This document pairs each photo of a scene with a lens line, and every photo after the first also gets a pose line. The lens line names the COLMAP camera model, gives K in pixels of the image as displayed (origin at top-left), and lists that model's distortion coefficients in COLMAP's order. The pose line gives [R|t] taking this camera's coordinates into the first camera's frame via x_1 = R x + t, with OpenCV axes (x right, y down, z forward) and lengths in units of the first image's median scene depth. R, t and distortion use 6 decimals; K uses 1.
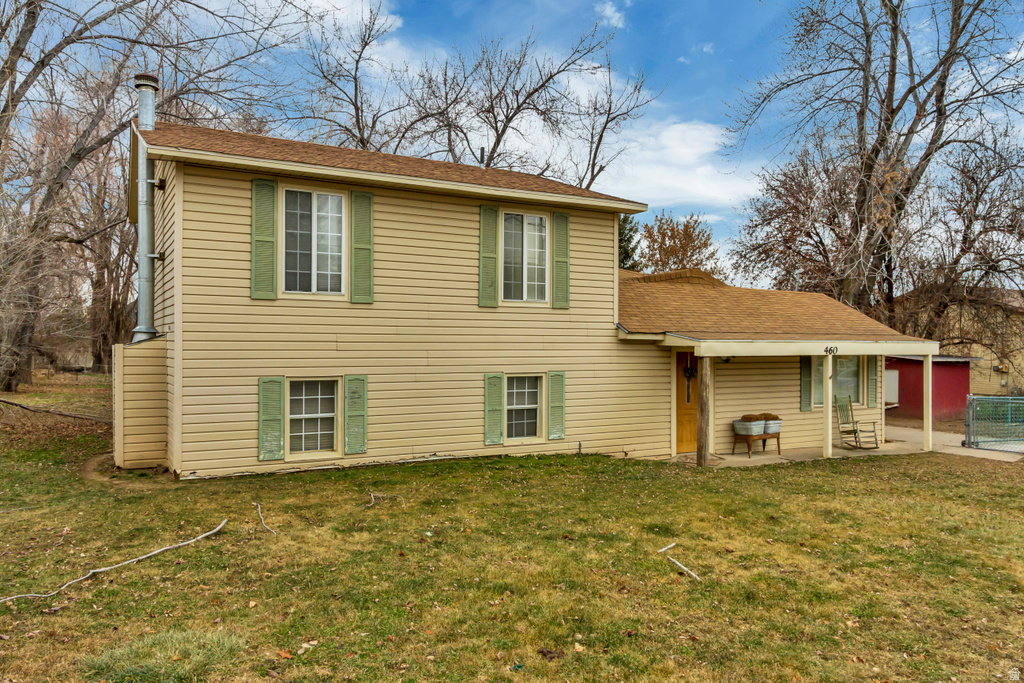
lens RADIAL K [[763.7, 0, 512.0], [0, 763.7, 341.5], [0, 0, 1]] dist [-0.002960, -0.002631]
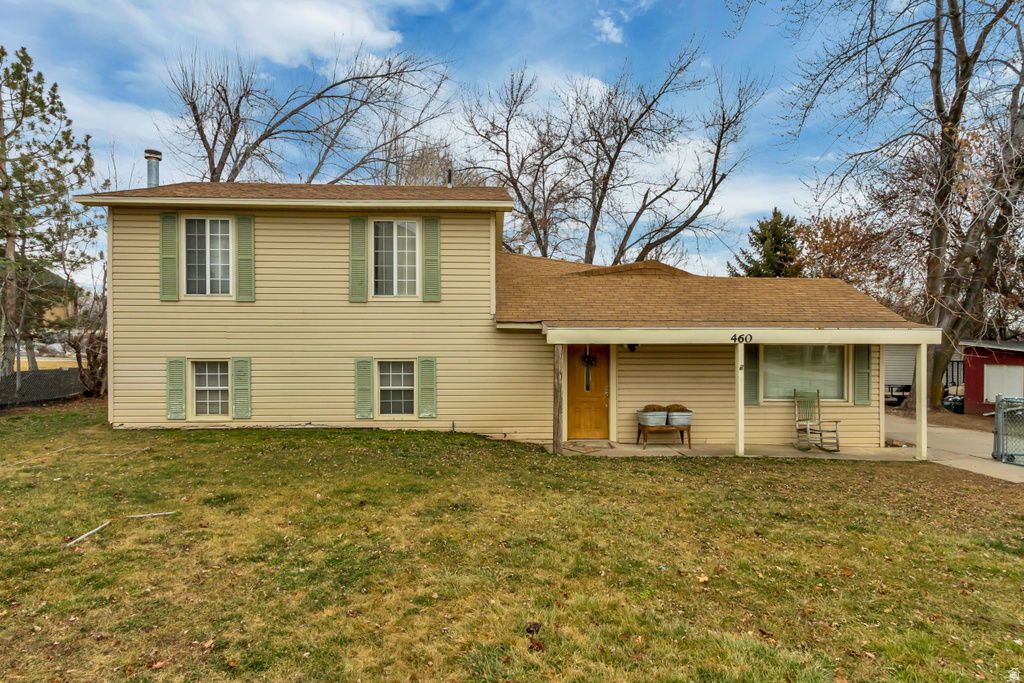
lens RADIAL K [[555.6, 0, 512.0], [0, 555.6, 341.5], [0, 0, 1]] dist [0.002768, 0.001640]
pose [[0.885892, 0.002927, -0.463882, 0.553935], [0.003546, 0.999908, 0.013082, 0.005098], [0.463878, -0.013234, 0.885800, 0.332303]]
